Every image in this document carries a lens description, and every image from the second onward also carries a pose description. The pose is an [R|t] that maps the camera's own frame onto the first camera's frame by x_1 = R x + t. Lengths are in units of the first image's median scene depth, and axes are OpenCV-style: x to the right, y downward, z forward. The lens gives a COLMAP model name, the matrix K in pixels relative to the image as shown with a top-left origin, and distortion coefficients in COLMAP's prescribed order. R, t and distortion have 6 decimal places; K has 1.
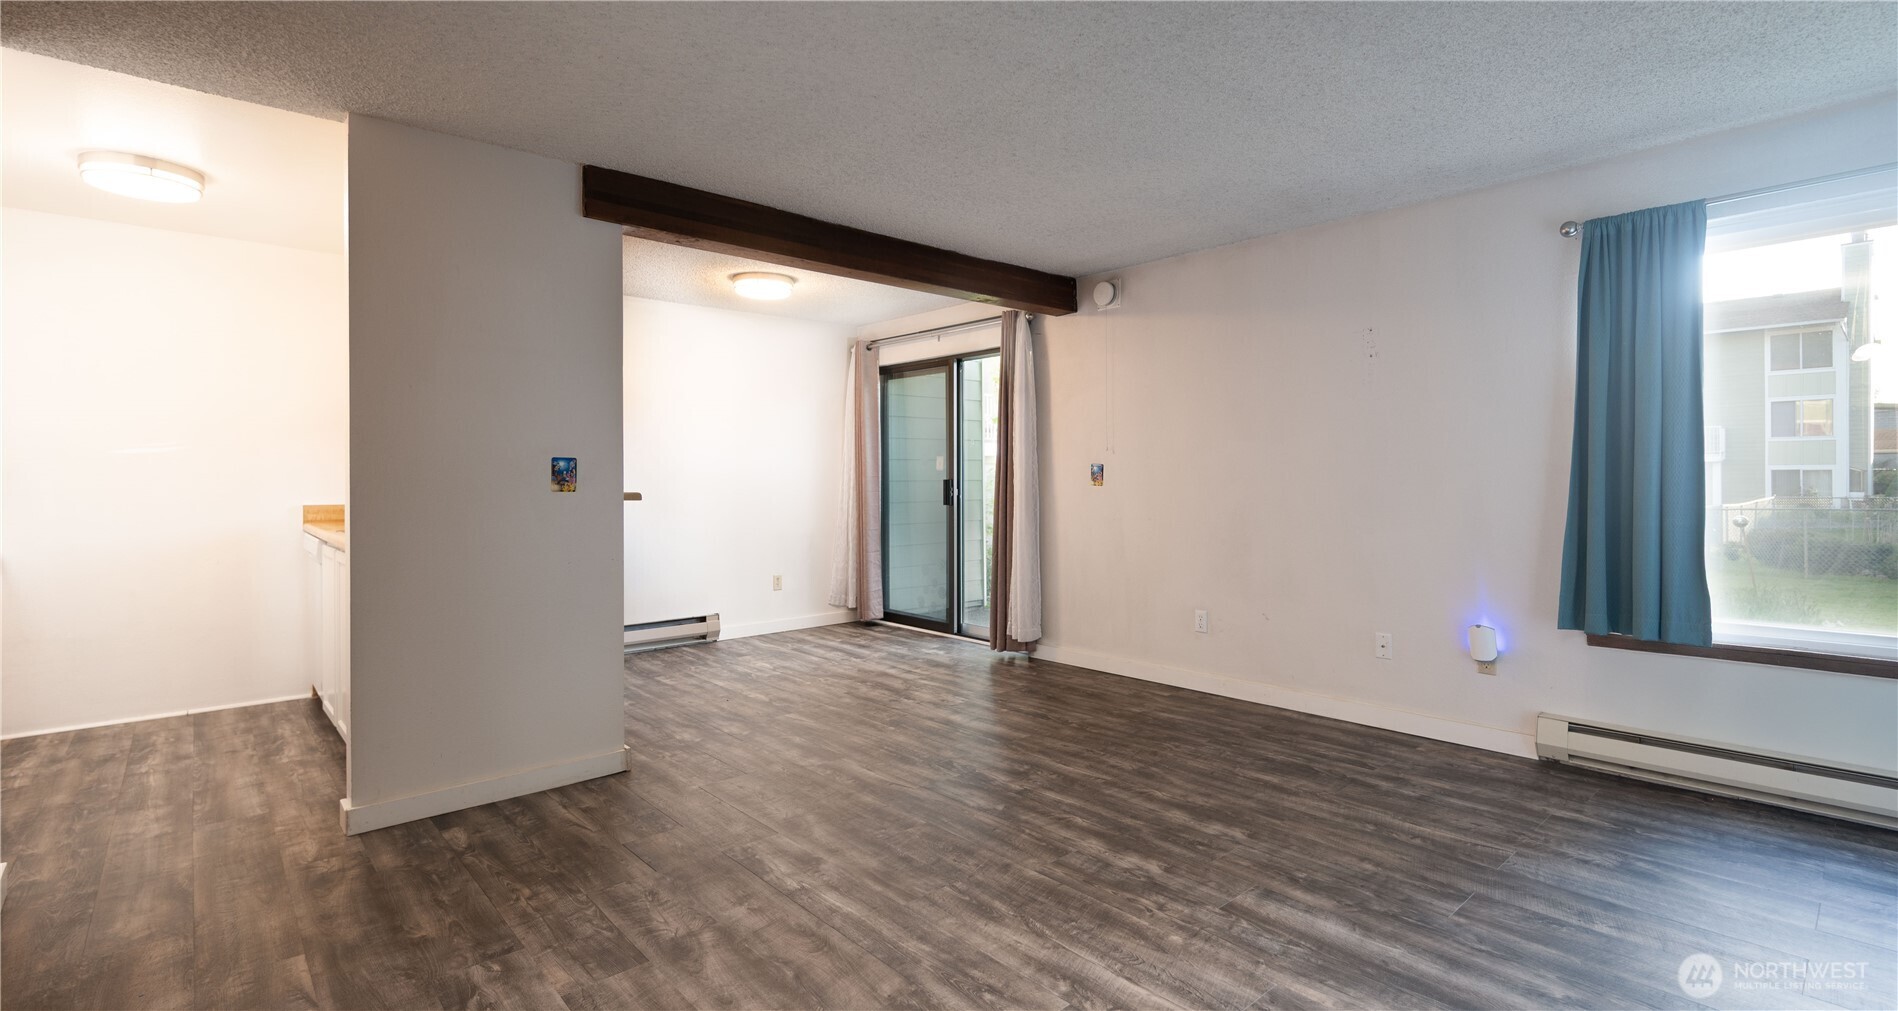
lens RADIAL K [[854.9, 0, 948.5], [0, 854.9, 482.6], [0, 0, 1]] dist [0.001490, 0.000061]
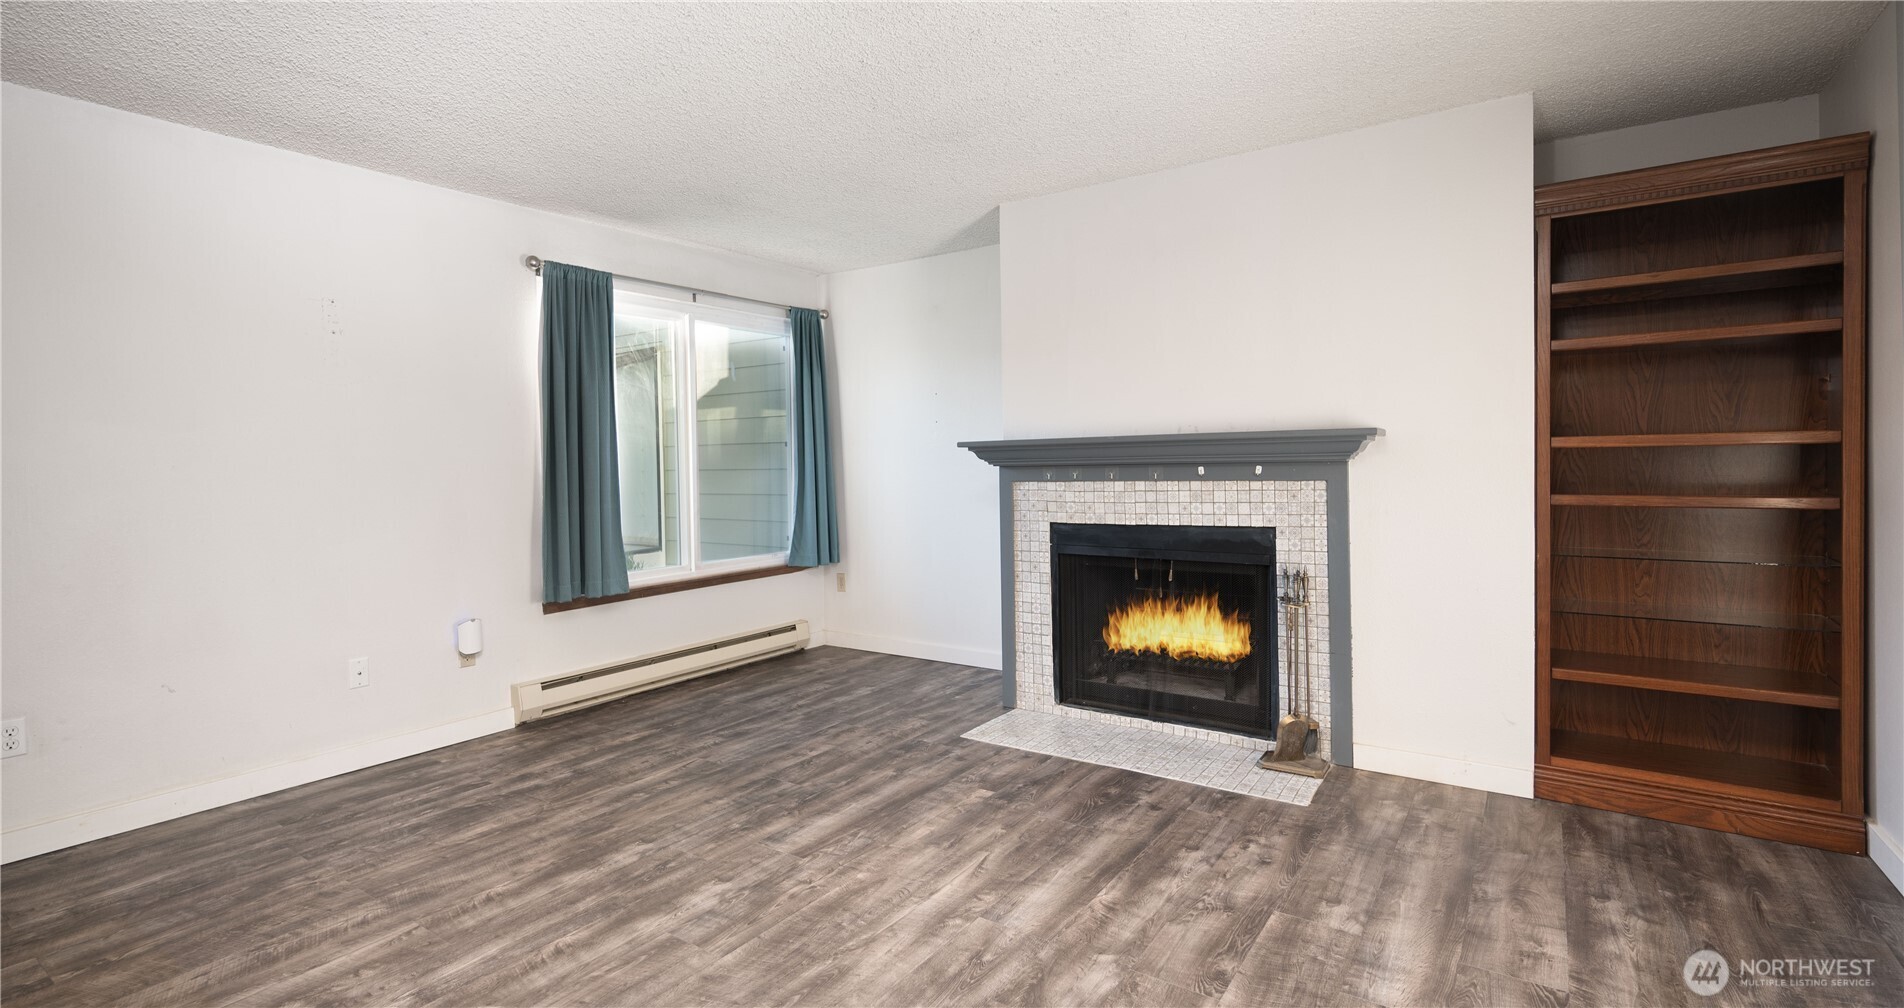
lens RADIAL K [[858.3, 0, 950.4], [0, 858.3, 476.1], [0, 0, 1]] dist [-0.003720, -0.001271]
pose [[-0.231495, -0.005211, 0.972822, -0.664582], [0.023942, 0.999652, 0.011052, -0.003479], [-0.972542, 0.025850, -0.231289, 0.874524]]
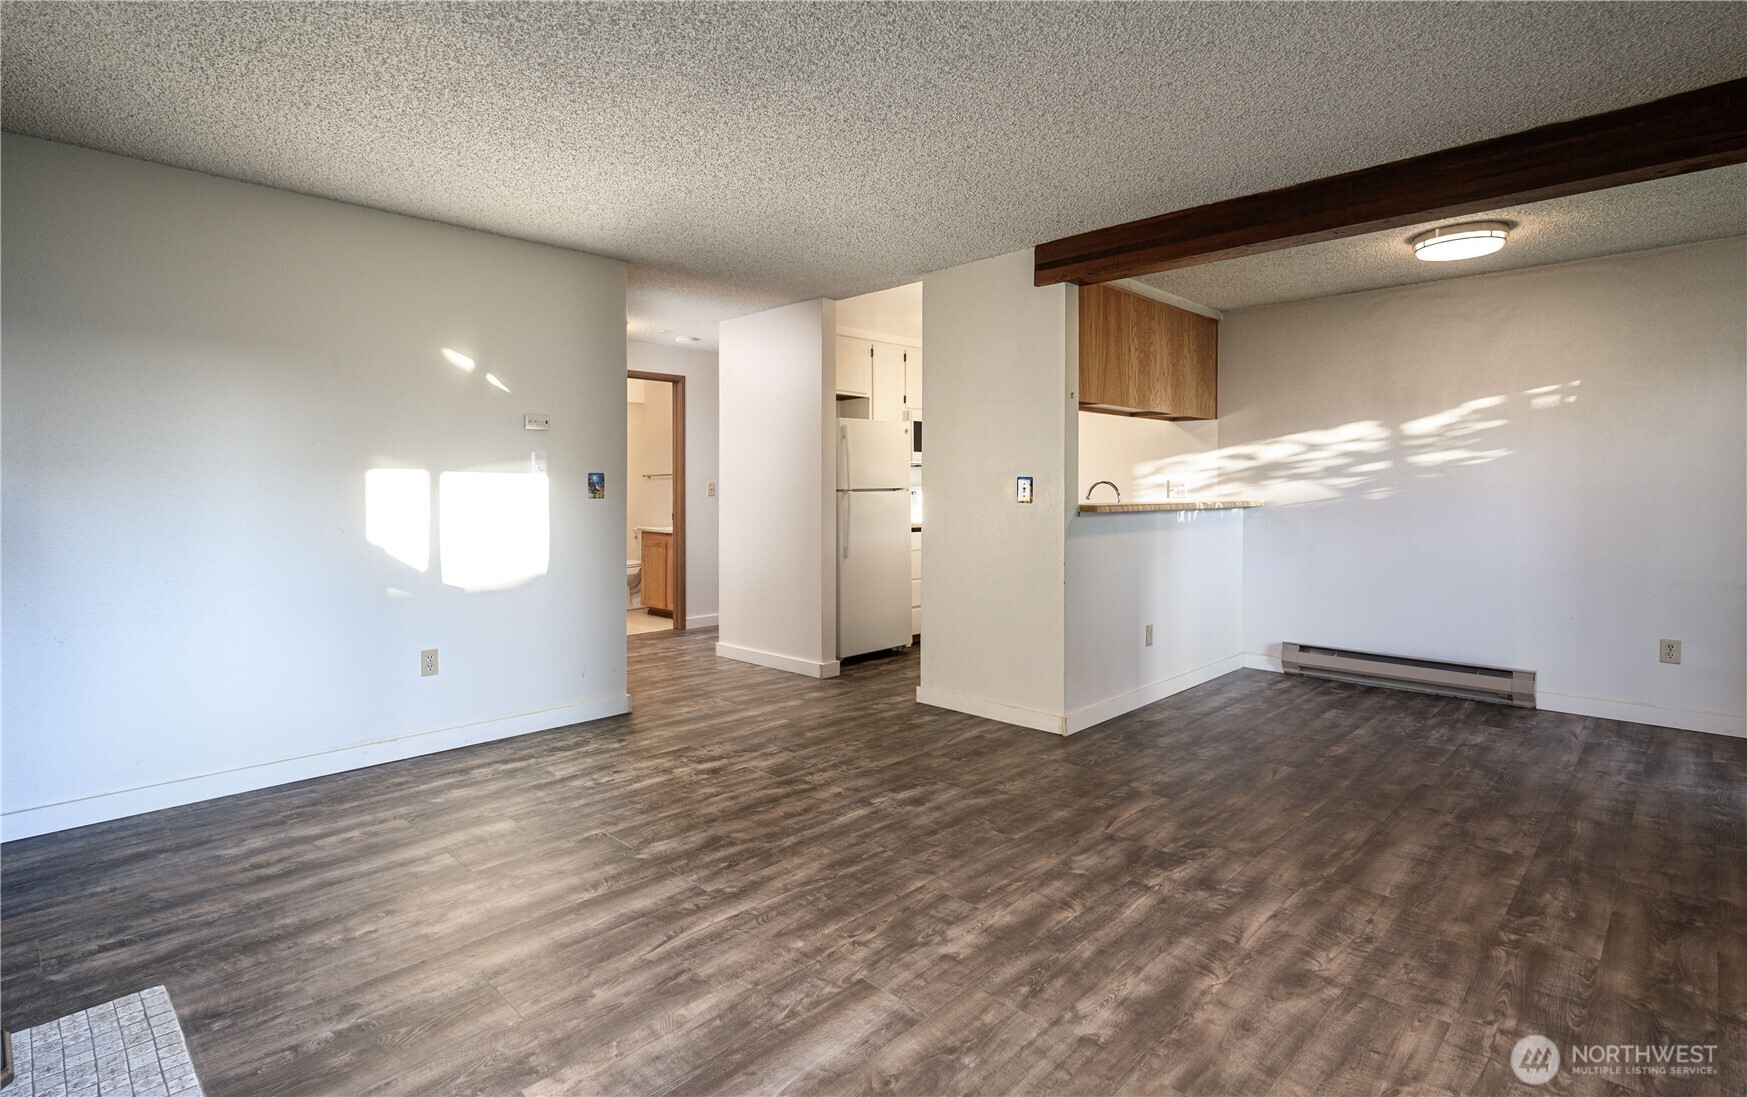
lens RADIAL K [[852.6, 0, 834.5], [0, 852.6, 493.5], [0, 0, 1]] dist [-0.001571, 0.000001]
pose [[0.042183, 0.008292, -0.999075, 0.994756], [-0.006021, 0.999950, 0.008045, -0.014564], [0.999092, 0.005676, 0.042231, 0.768671]]
